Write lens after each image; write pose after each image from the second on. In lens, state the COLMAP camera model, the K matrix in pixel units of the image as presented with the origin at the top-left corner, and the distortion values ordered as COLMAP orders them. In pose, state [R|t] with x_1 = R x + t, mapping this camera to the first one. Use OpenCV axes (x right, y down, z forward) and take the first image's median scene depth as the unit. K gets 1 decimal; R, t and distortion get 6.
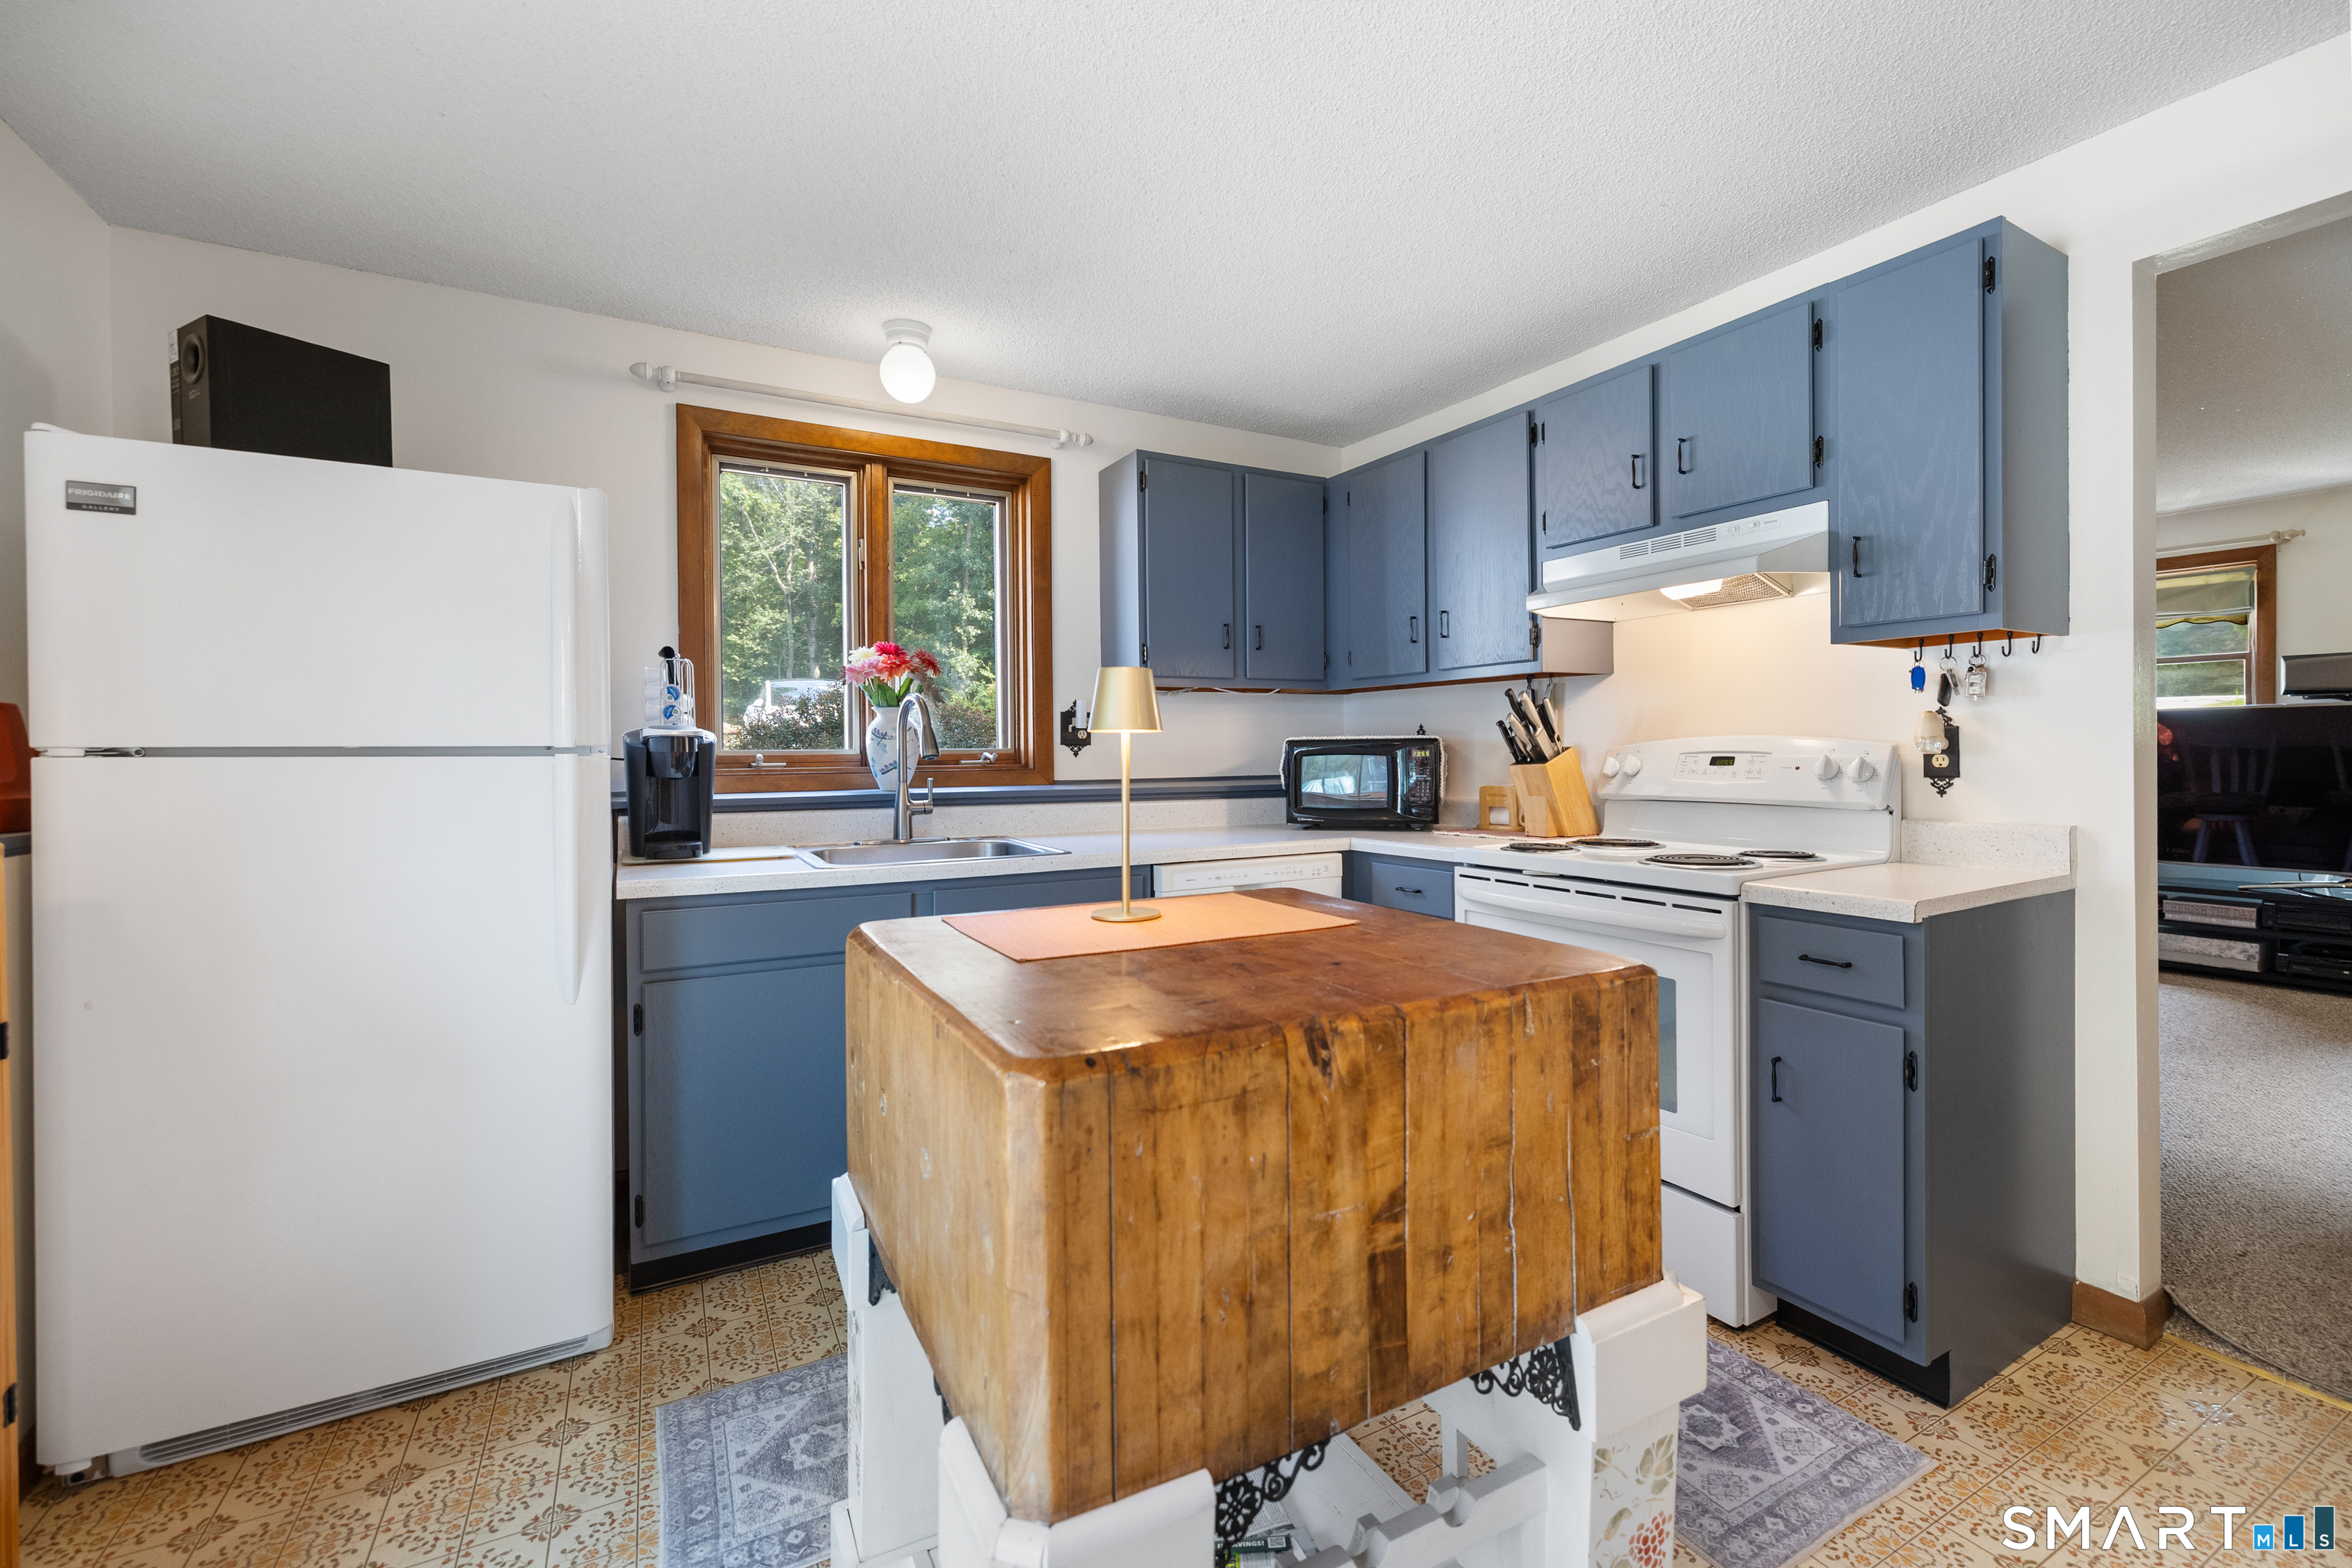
lens RADIAL K [[995.2, 0, 1176.0], [0, 995.2, 784.0], [0, 0, 1]] dist [-0.000255, -0.000227]
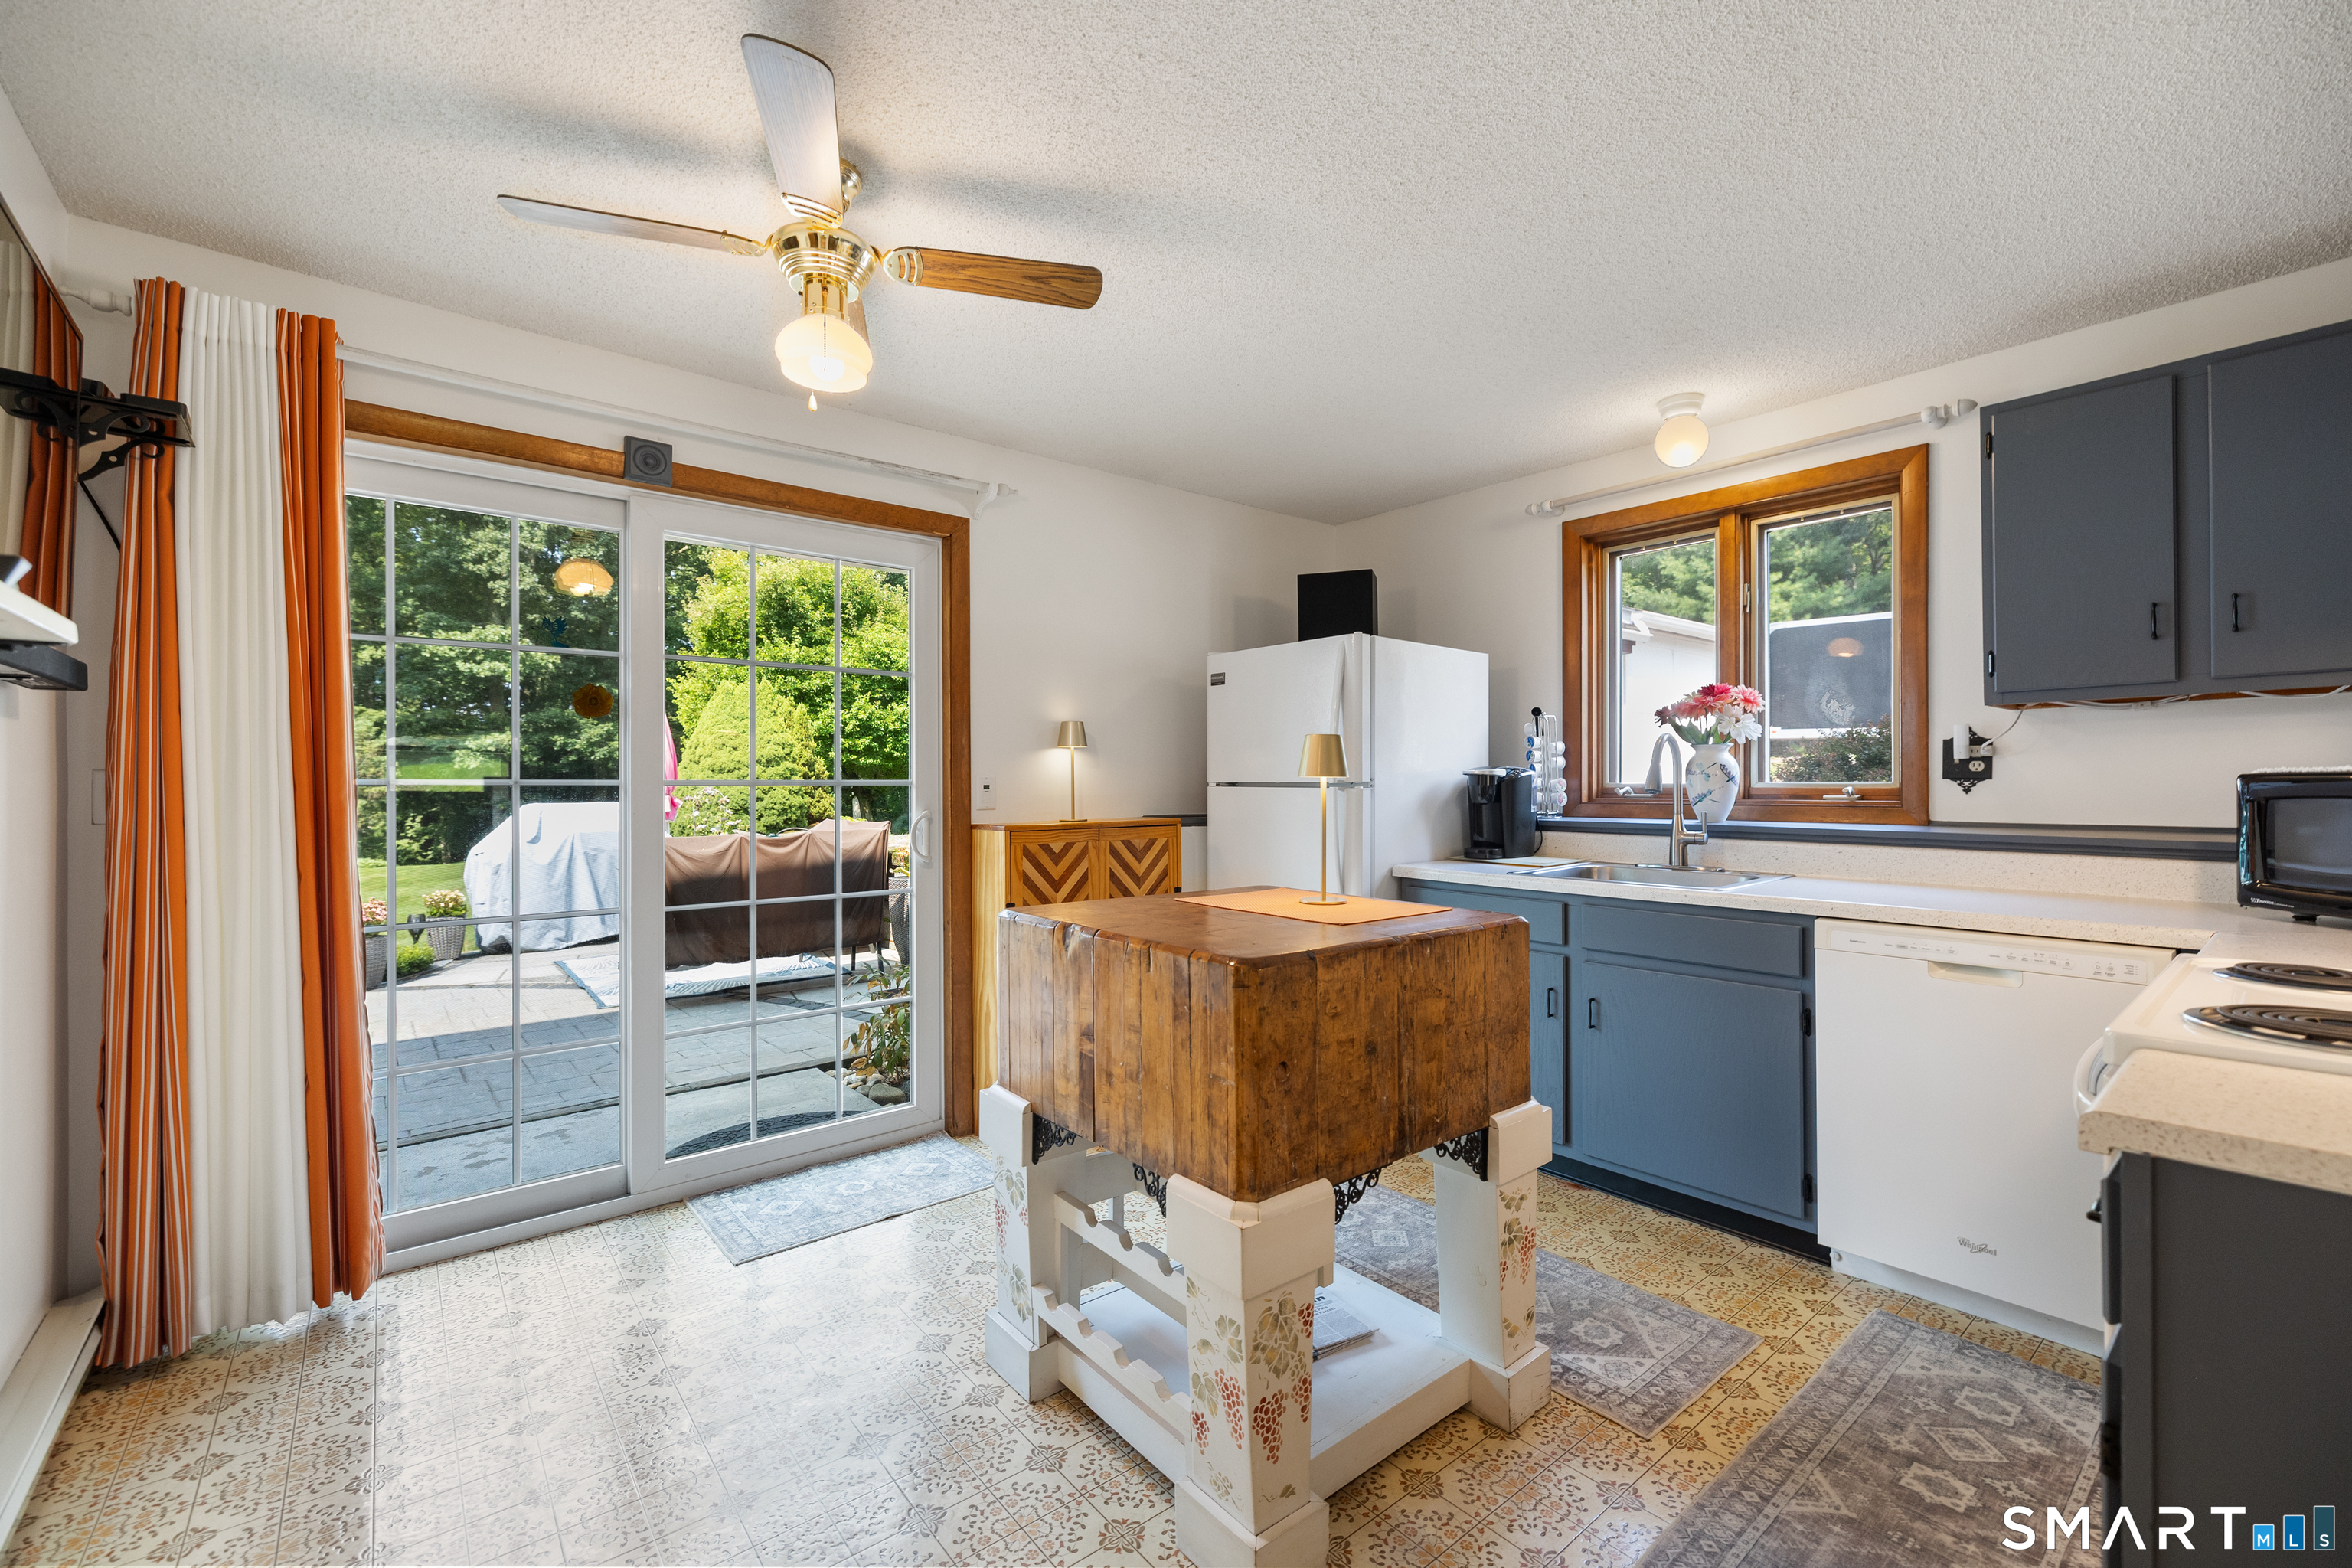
lens RADIAL K [[970.5, 0, 1176.0], [0, 970.5, 784.0], [0, 0, 1]] dist [0.000599, 0.000111]
pose [[0.178163, 0.008777, -0.983962, 0.673291], [-0.031707, 0.999492, 0.003174, -0.020371], [0.983490, 0.030633, 0.178351, 0.266060]]
